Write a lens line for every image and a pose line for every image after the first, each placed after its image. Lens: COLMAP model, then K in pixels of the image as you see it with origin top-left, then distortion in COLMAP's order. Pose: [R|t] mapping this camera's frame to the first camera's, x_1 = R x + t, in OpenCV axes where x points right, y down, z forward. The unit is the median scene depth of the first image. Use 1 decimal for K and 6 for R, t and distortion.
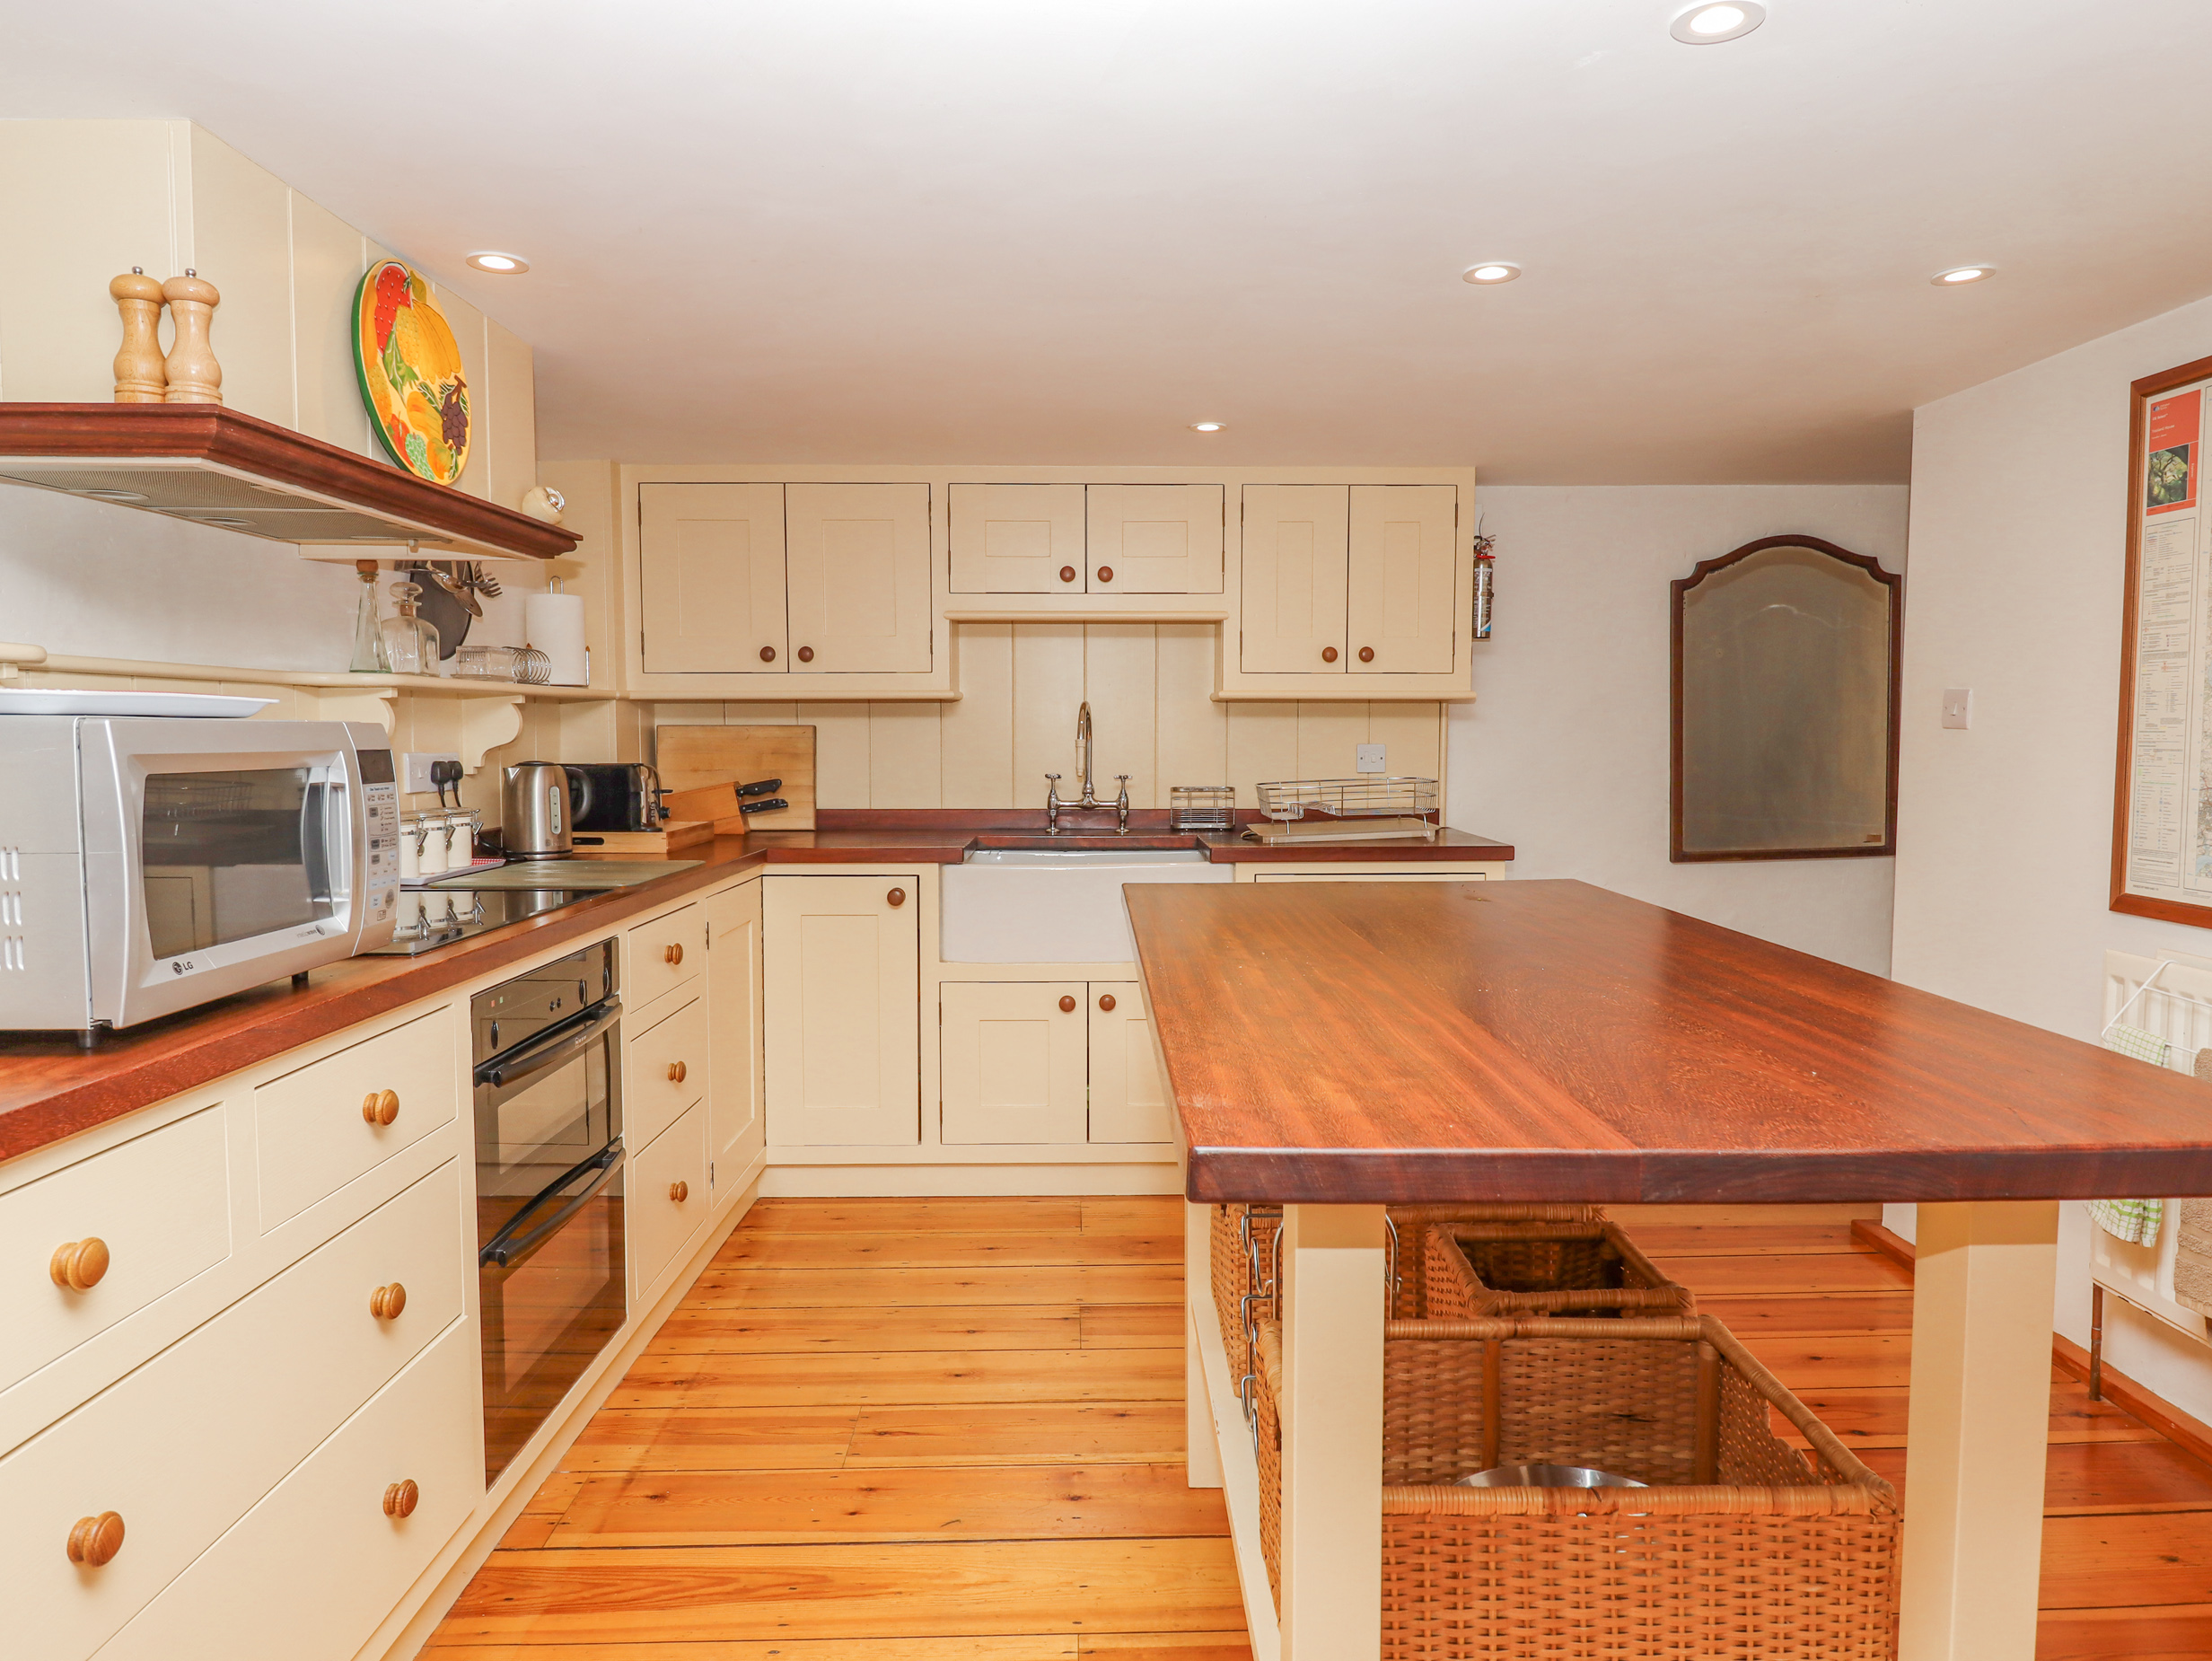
lens RADIAL K [[1399.3, 0, 1112.0], [0, 1399.3, 830.0], [0, 0, 1]] dist [0.011405, -0.016395]
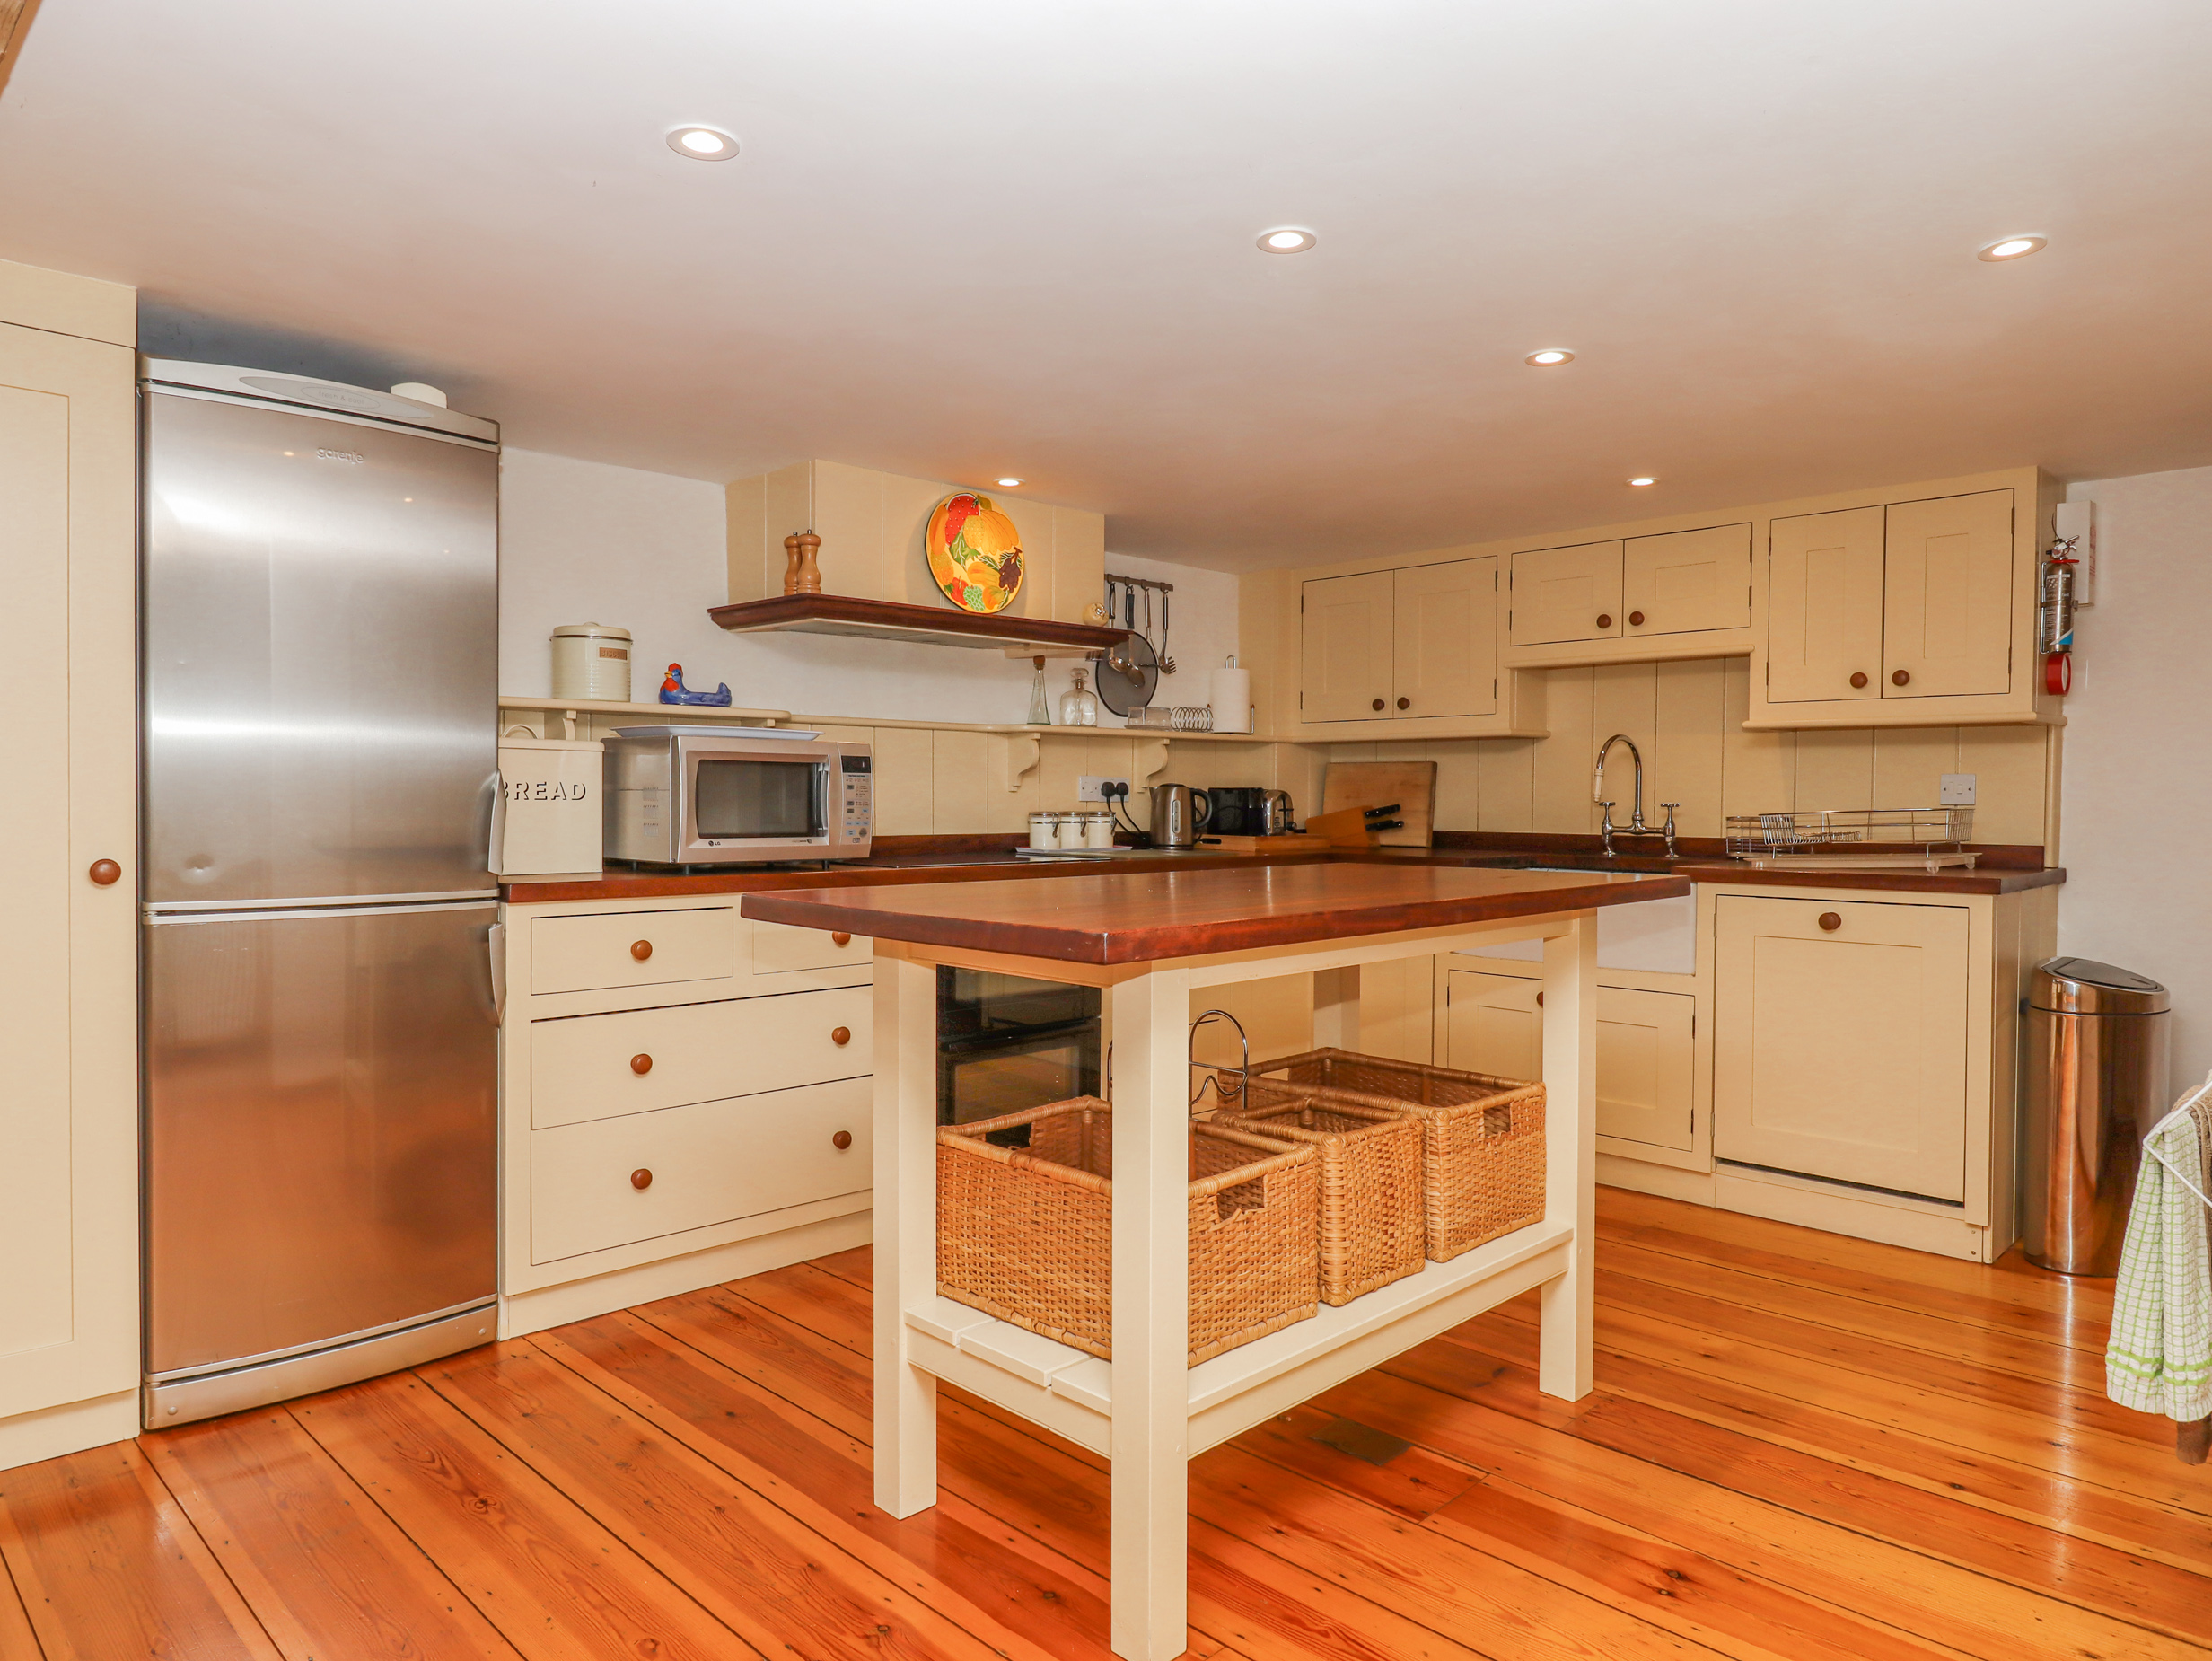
lens RADIAL K [[1399.3, 0, 1112.0], [0, 1399.3, 820.5], [0, 0, 1]] dist [0.011405, -0.016395]
pose [[0.691174, 0.018285, -0.722457, 0.504919], [-0.057810, 0.997875, -0.030050, 0.031291], [0.720372, 0.062535, 0.690763, -0.043076]]
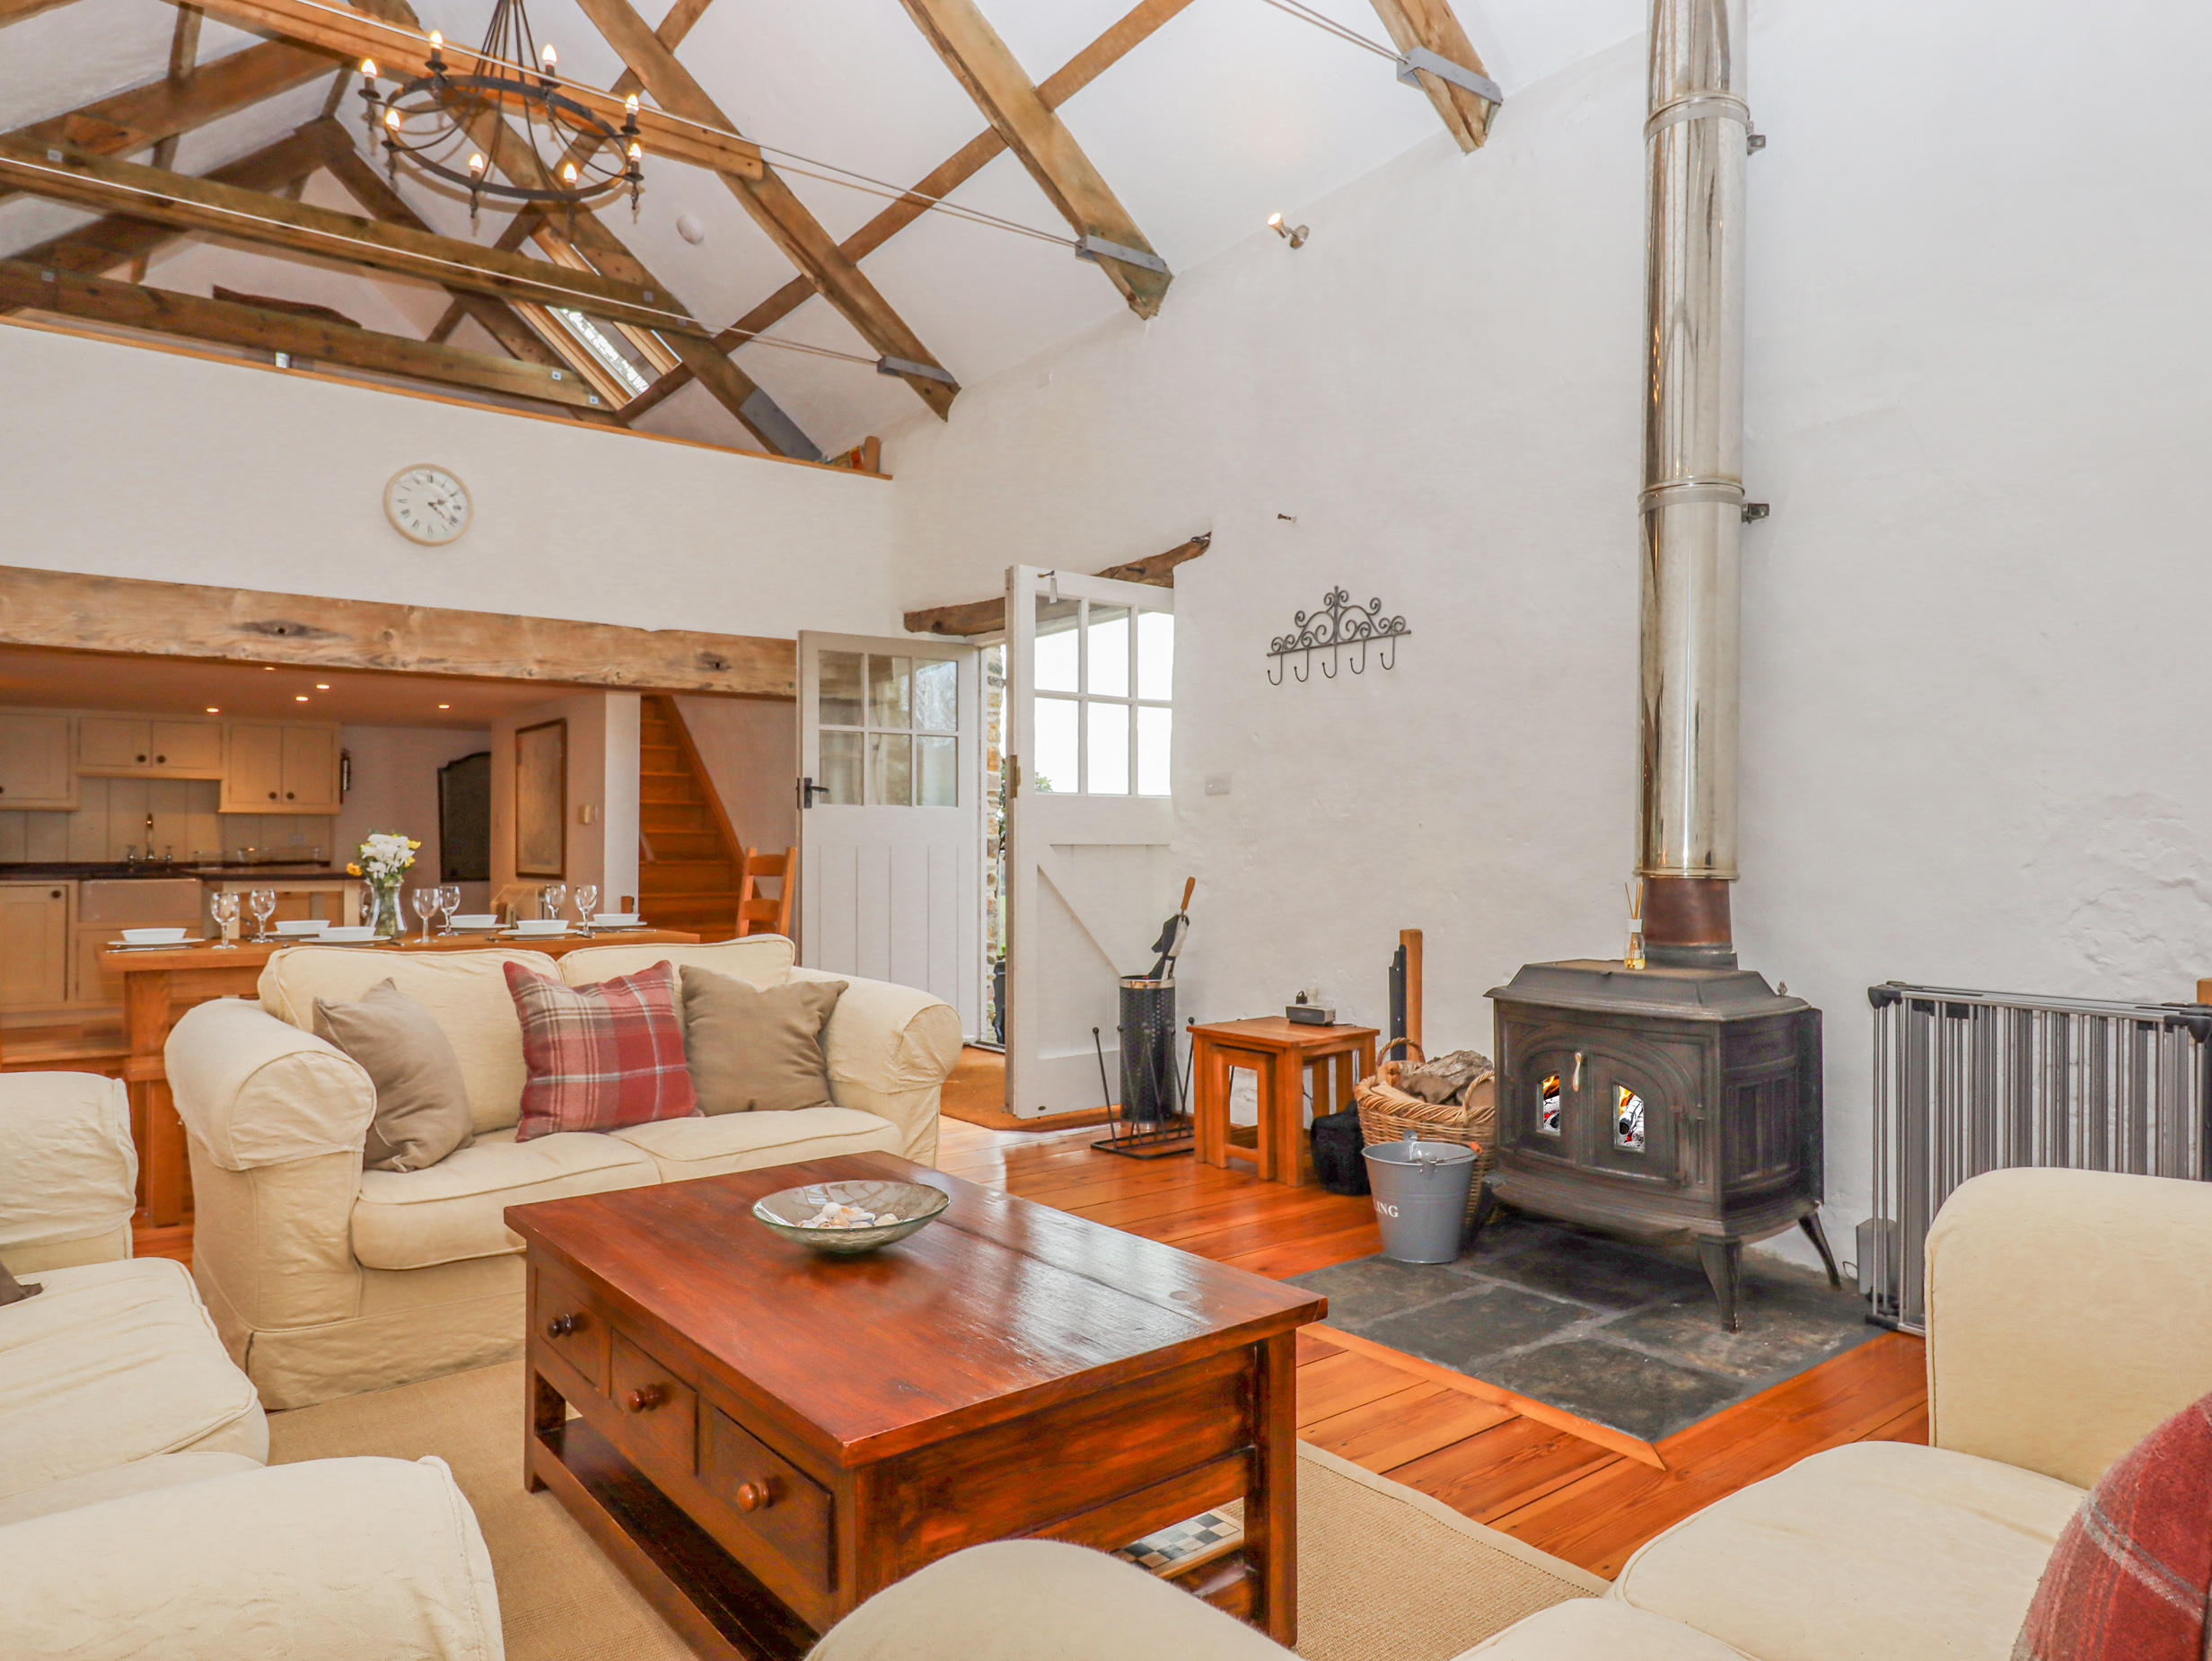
lens RADIAL K [[1399.3, 0, 1115.6], [0, 1399.3, 828.4], [0, 0, 1]] dist [0.011405, -0.016395]
pose [[0.807499, 0.009287, 0.589796, -0.097403], [0.041228, 0.996542, -0.072138, 0.166942], [-0.588427, 0.082567, 0.804324, -1.808576]]
